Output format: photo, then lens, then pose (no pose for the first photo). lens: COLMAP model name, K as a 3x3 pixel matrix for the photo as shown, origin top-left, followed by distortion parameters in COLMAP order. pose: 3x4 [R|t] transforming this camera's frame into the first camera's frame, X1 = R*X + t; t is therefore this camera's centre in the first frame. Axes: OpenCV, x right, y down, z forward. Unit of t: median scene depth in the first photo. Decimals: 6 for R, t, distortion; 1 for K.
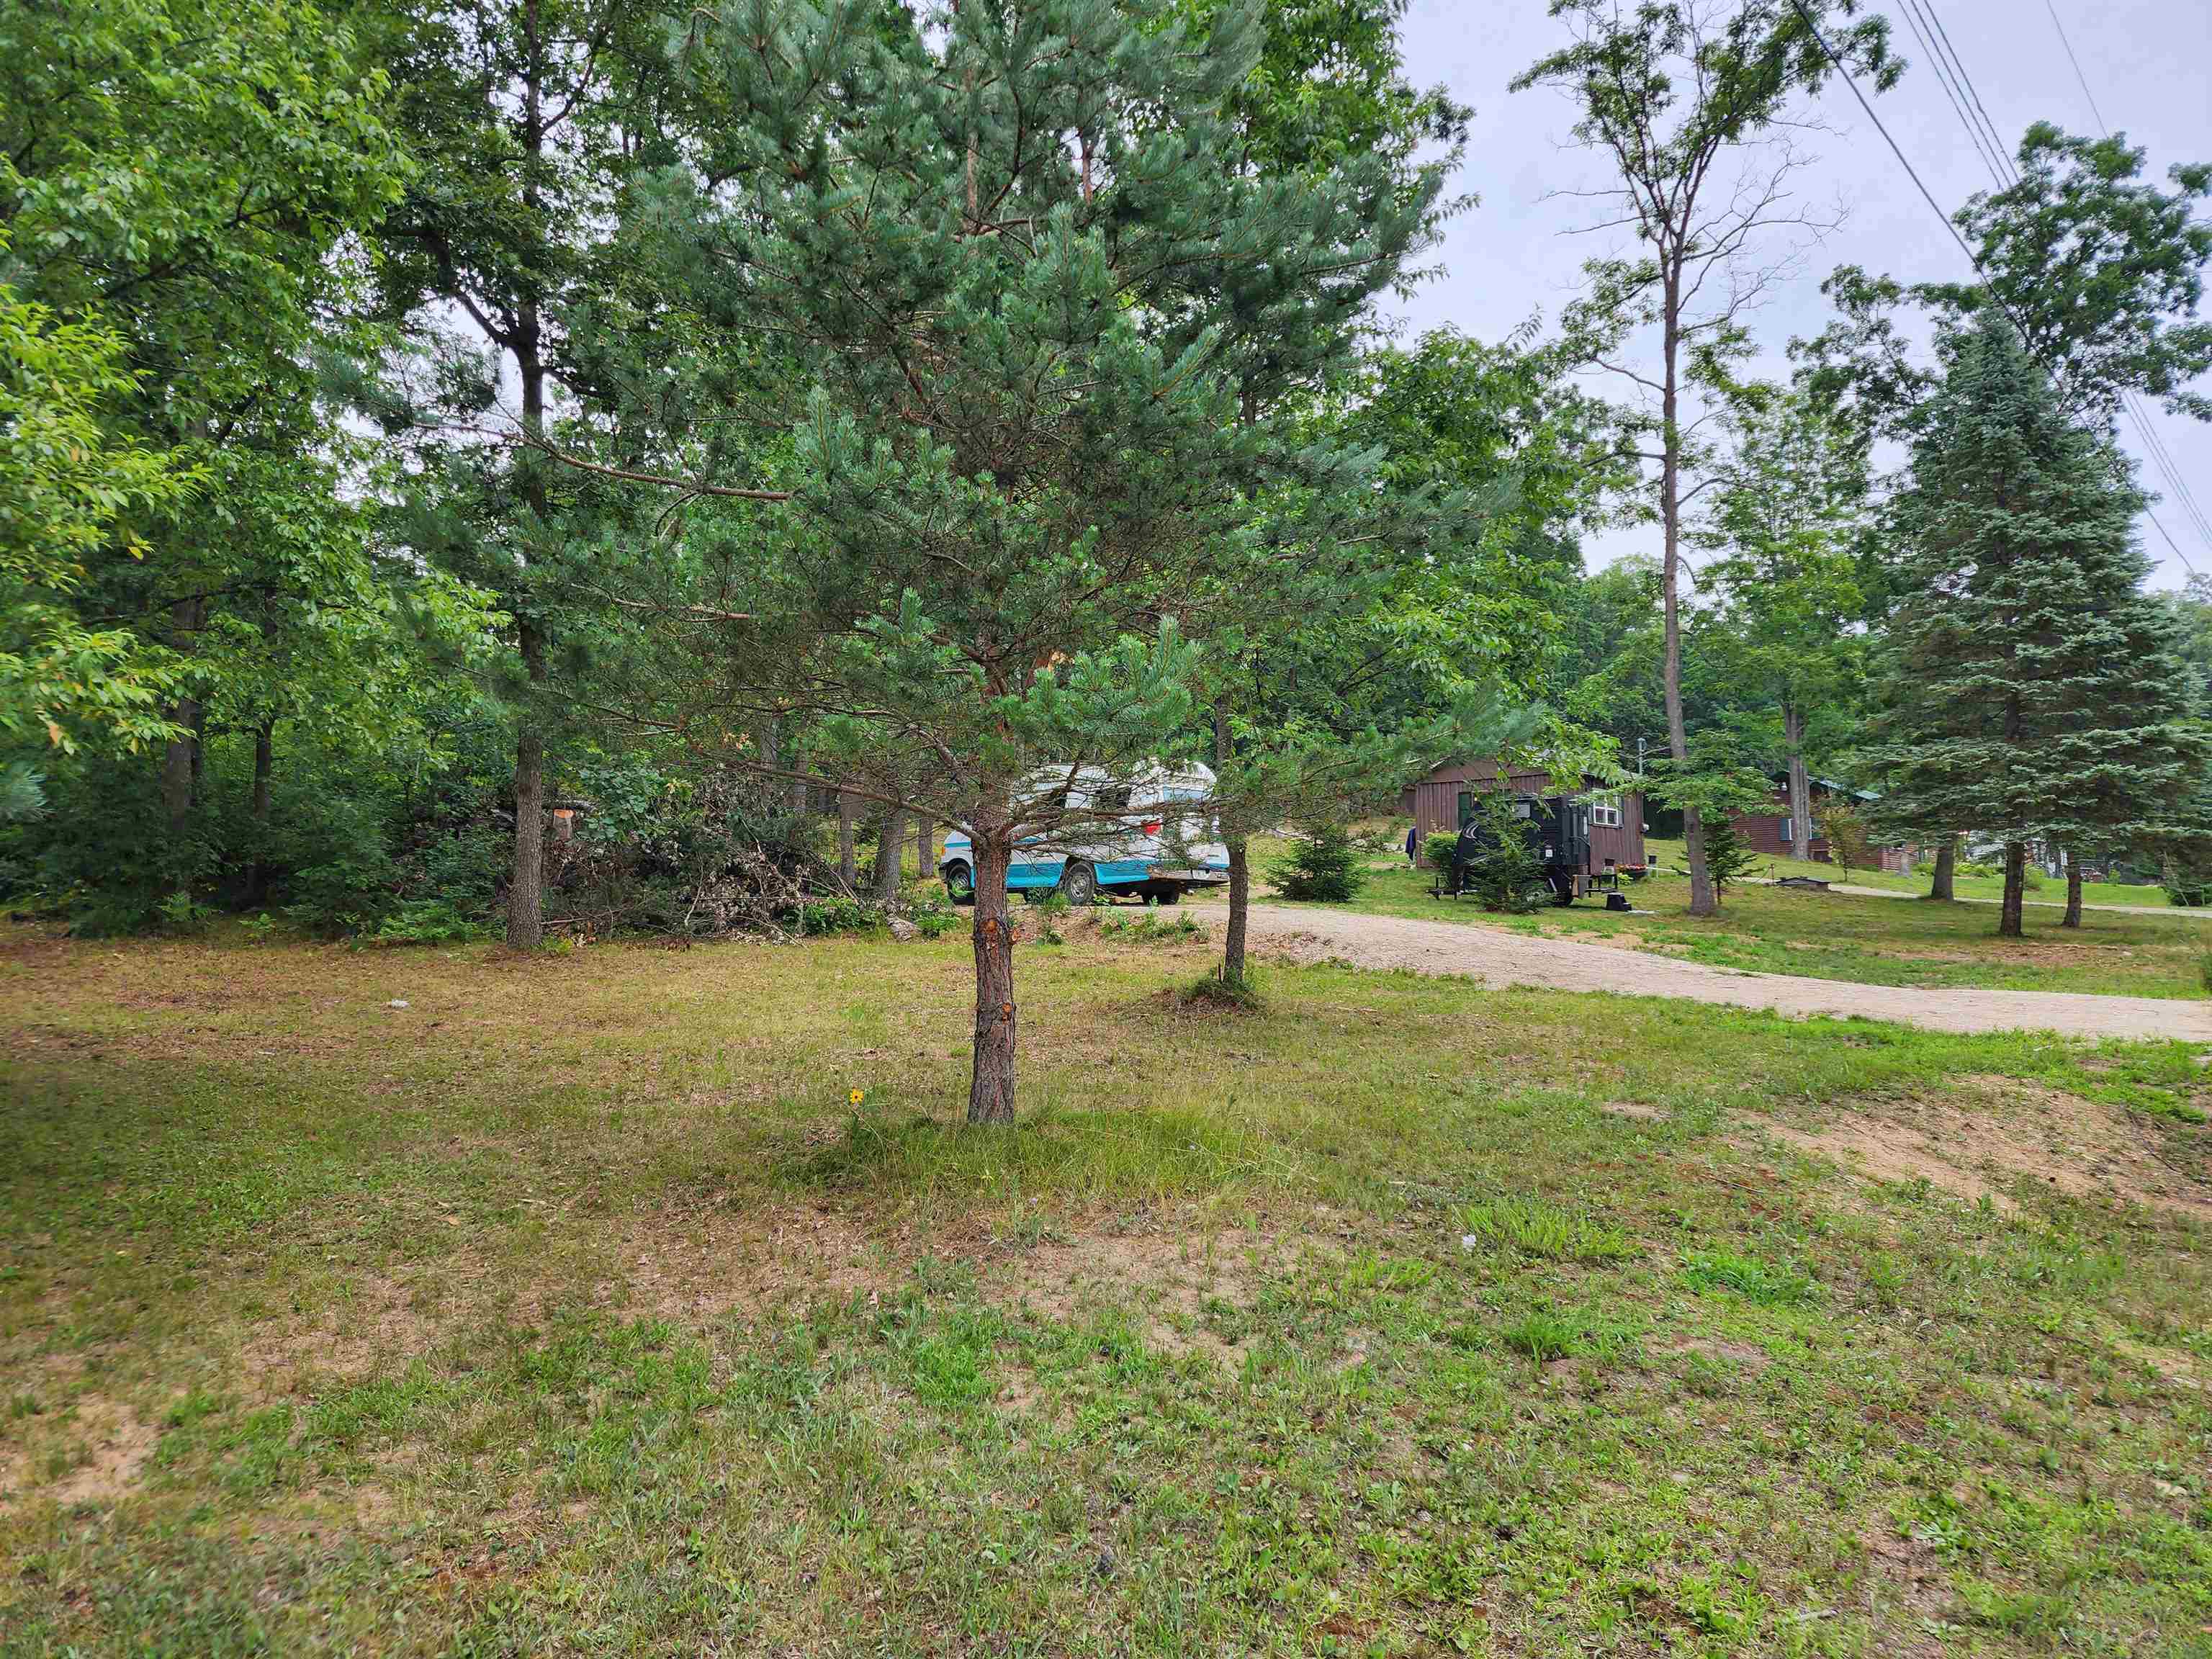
lens RADIAL K [[1485.0, 0, 1107.3], [0, 1485.0, 799.8], [0, 0, 1]] dist [0.127002, -0.140228]
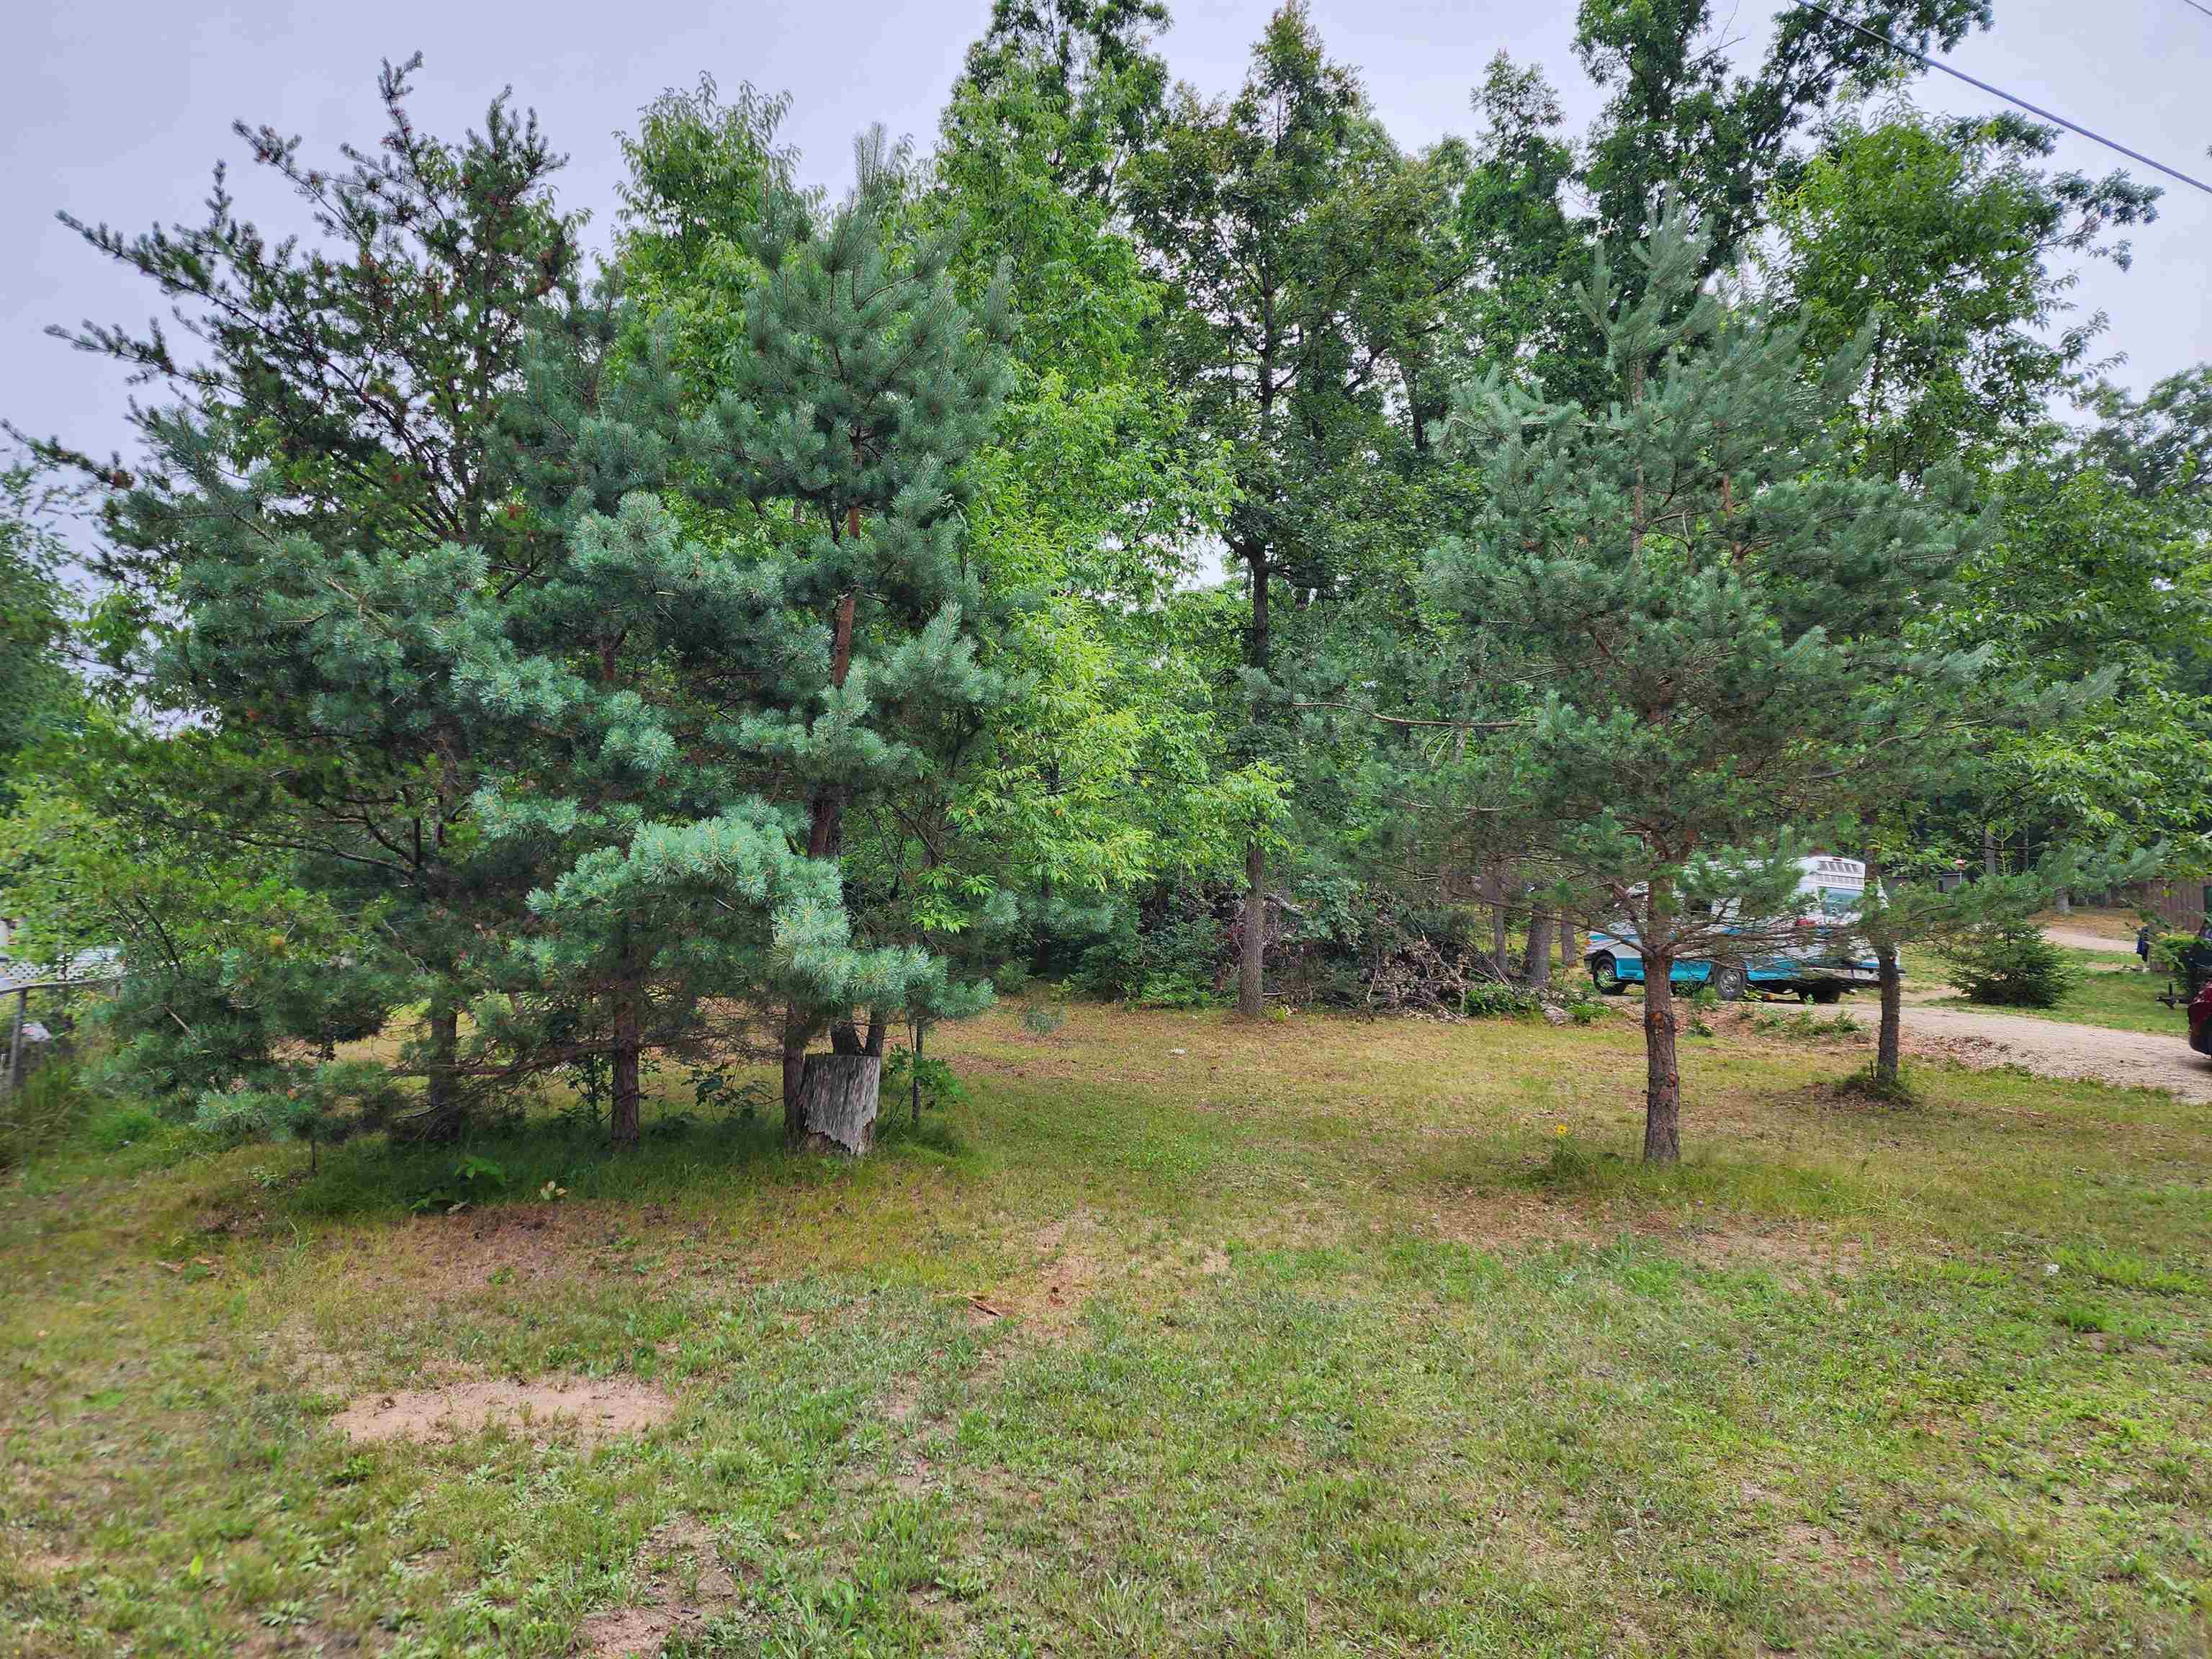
lens RADIAL K [[1485.0, 0, 1107.3], [0, 1485.0, 799.8], [0, 0, 1]] dist [0.127002, -0.140228]
pose [[0.917862, -0.015738, -0.396588, 0.004363], [-0.005013, 0.998674, -0.051232, -0.015776], [0.396868, 0.049012, 0.916566, -0.187917]]
